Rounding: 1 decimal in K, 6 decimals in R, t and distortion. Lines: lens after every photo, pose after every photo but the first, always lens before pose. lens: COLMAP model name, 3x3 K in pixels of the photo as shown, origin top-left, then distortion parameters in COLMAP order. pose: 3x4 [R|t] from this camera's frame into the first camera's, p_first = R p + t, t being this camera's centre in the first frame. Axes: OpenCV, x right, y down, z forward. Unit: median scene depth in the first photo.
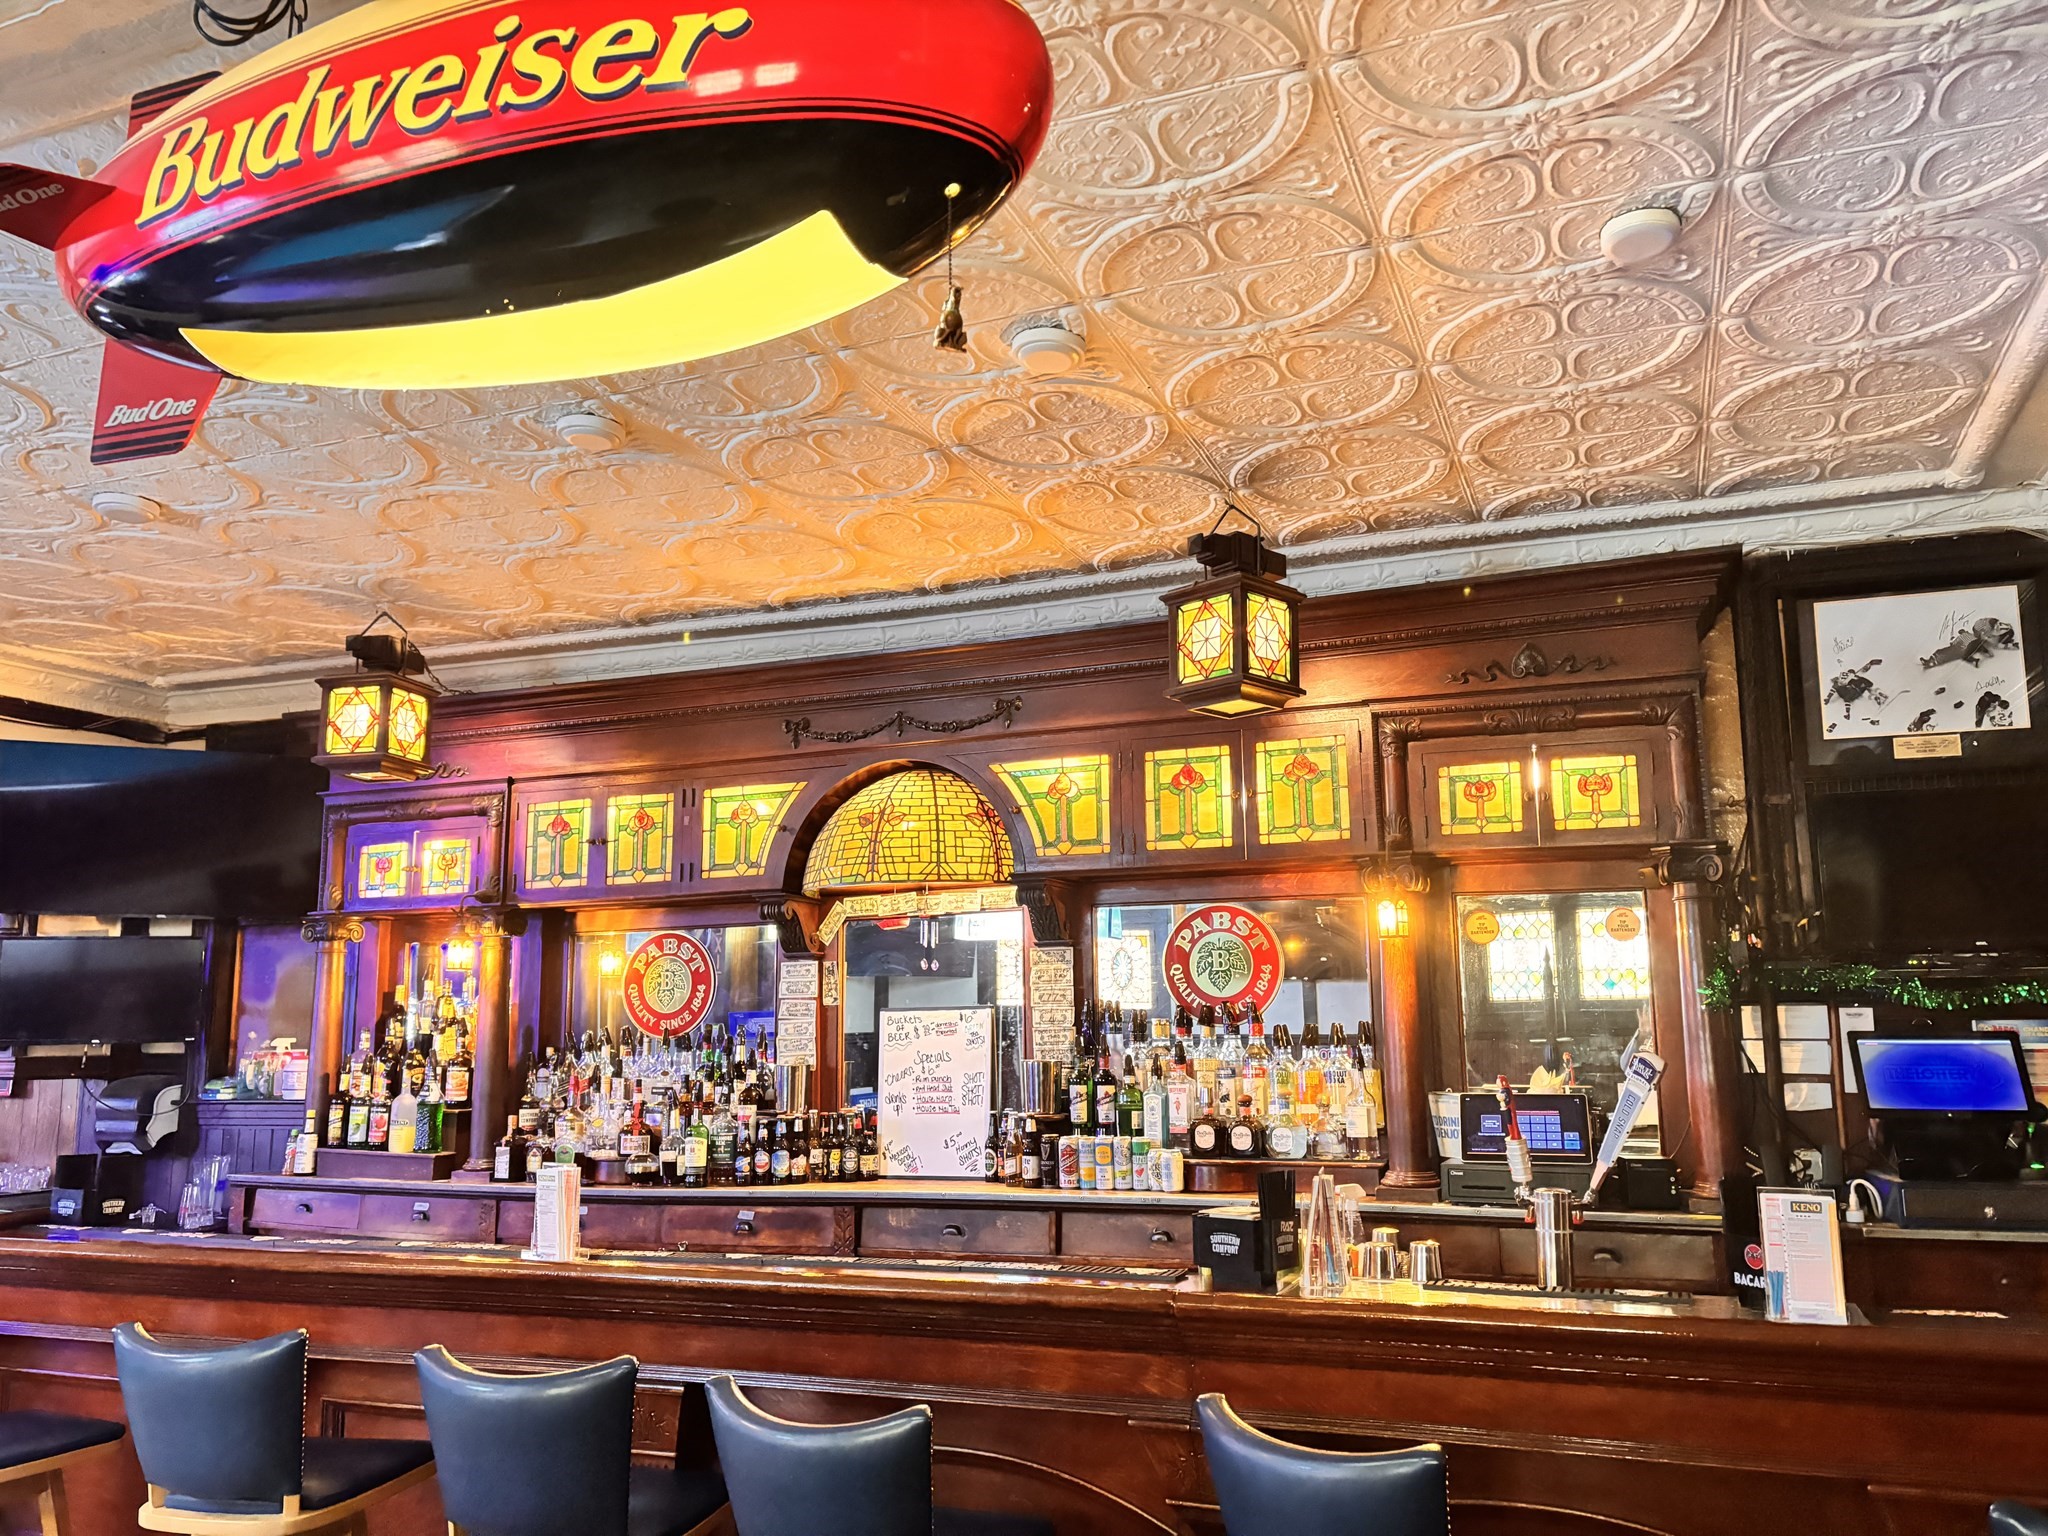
lens RADIAL K [[1539.8, 0, 1016.6], [0, 1539.8, 790.3], [0, 0, 1]] dist [0.027684, 0.002983]
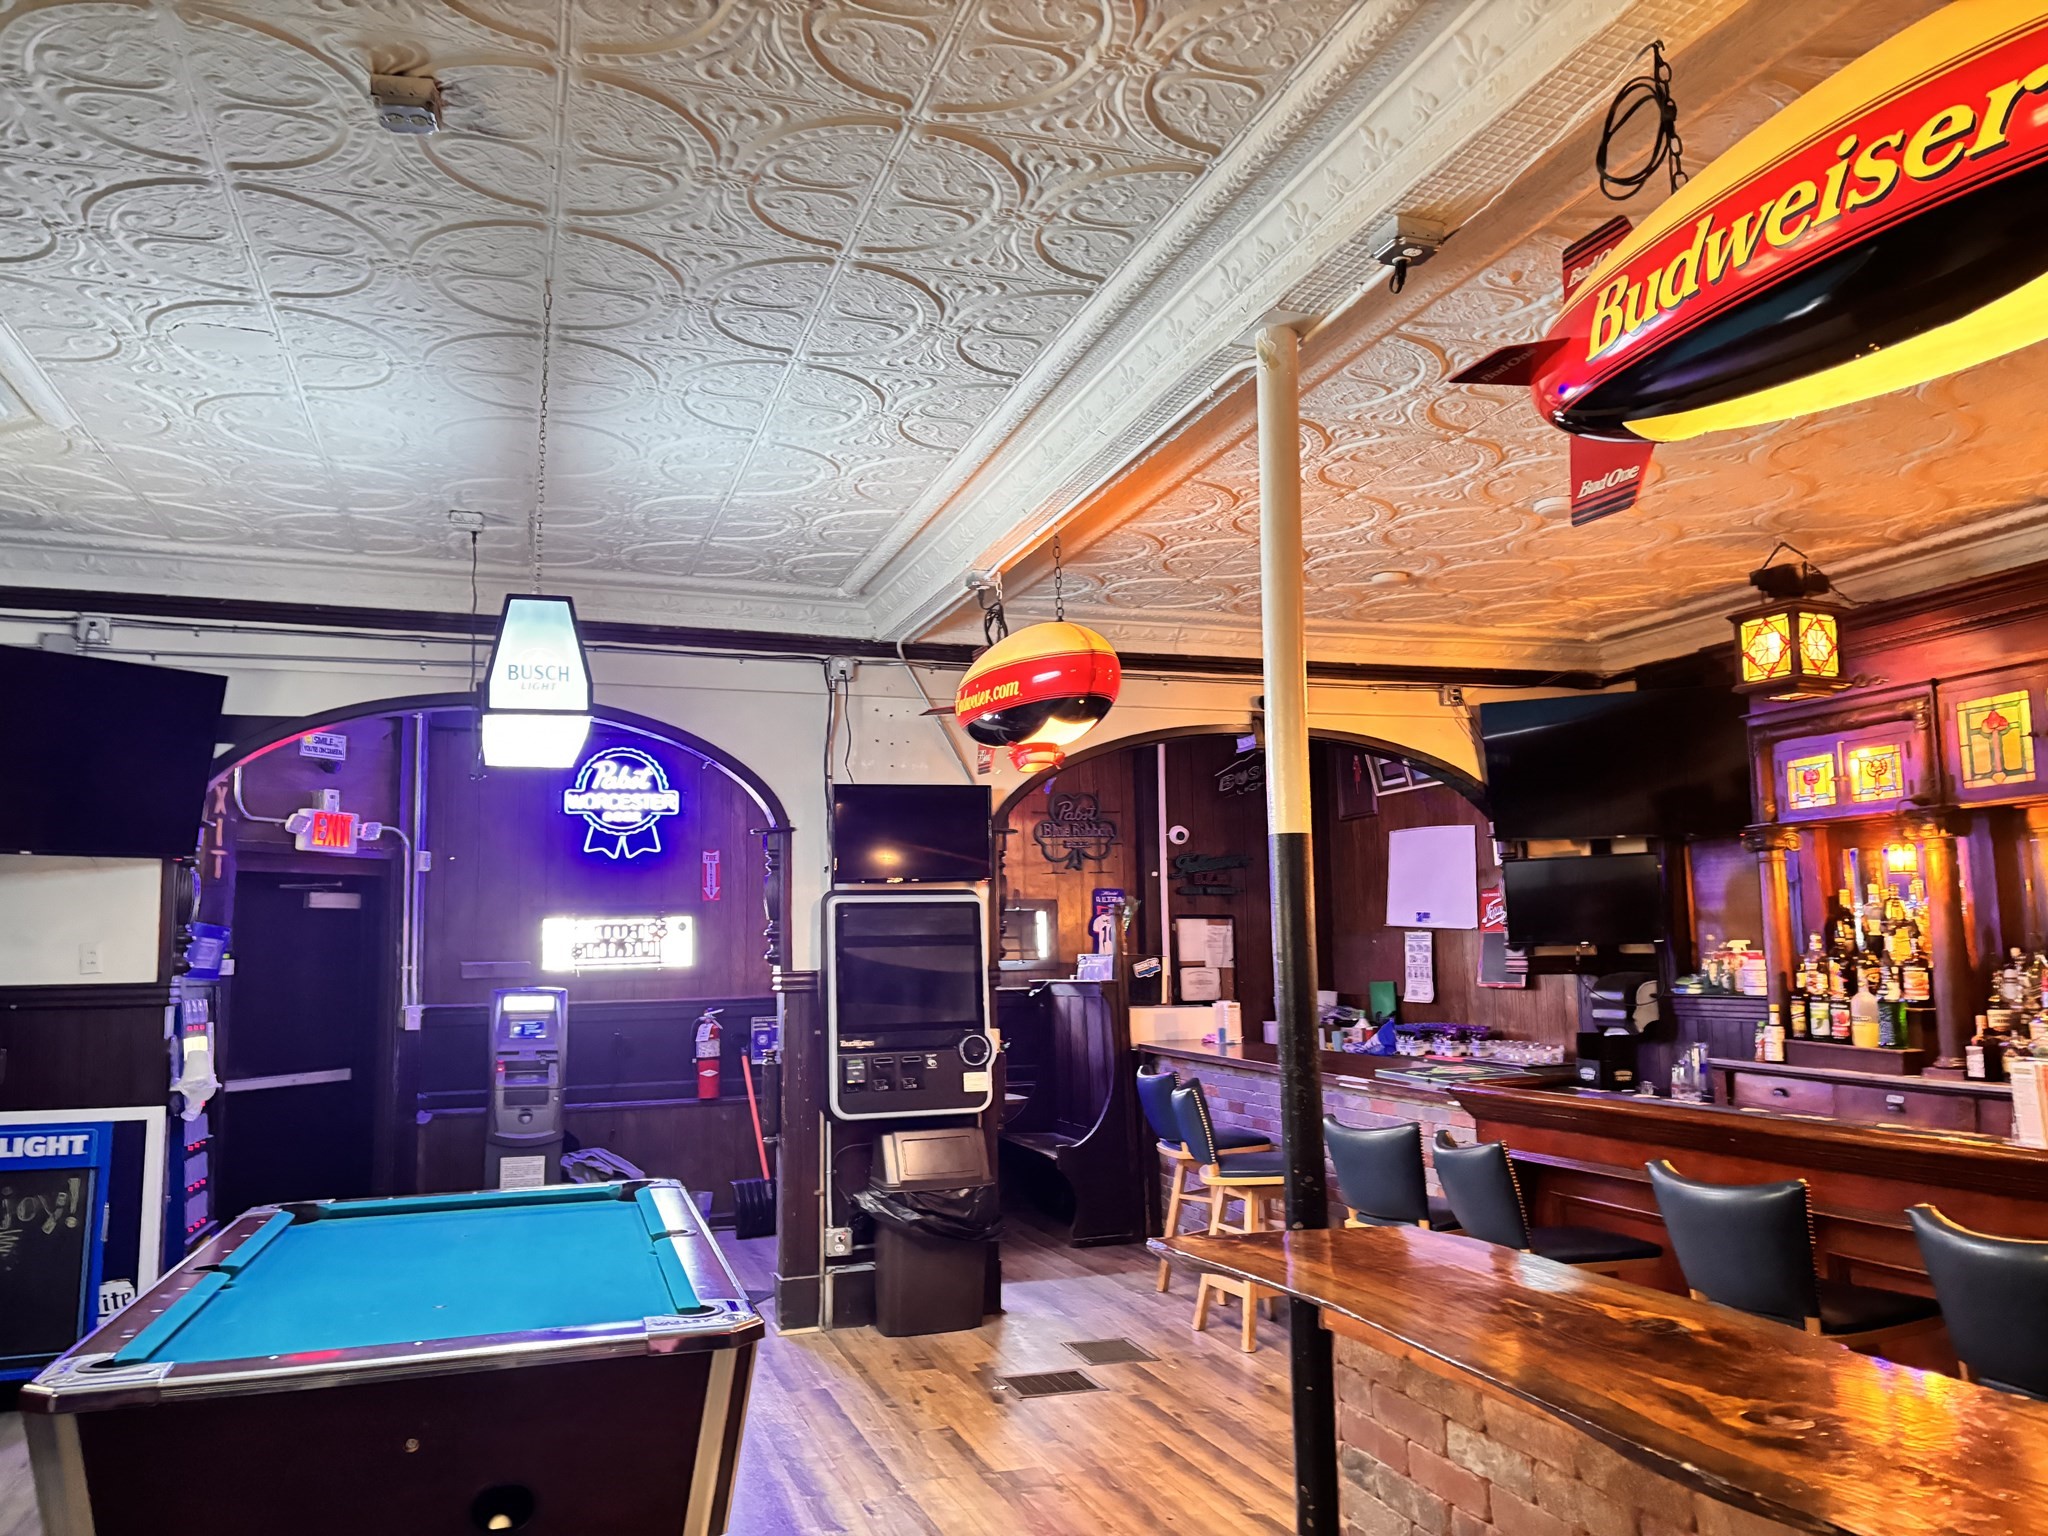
lens RADIAL K [[1520.8, 0, 1021.2], [0, 1520.8, 780.8], [0, 0, 1]] dist [0.043671, -0.050888]
pose [[0.647234, -0.087585, -0.757243, 0.036153], [0.126210, 0.991980, -0.006861, -0.010905], [0.751771, -0.091131, 0.653097, -0.097028]]
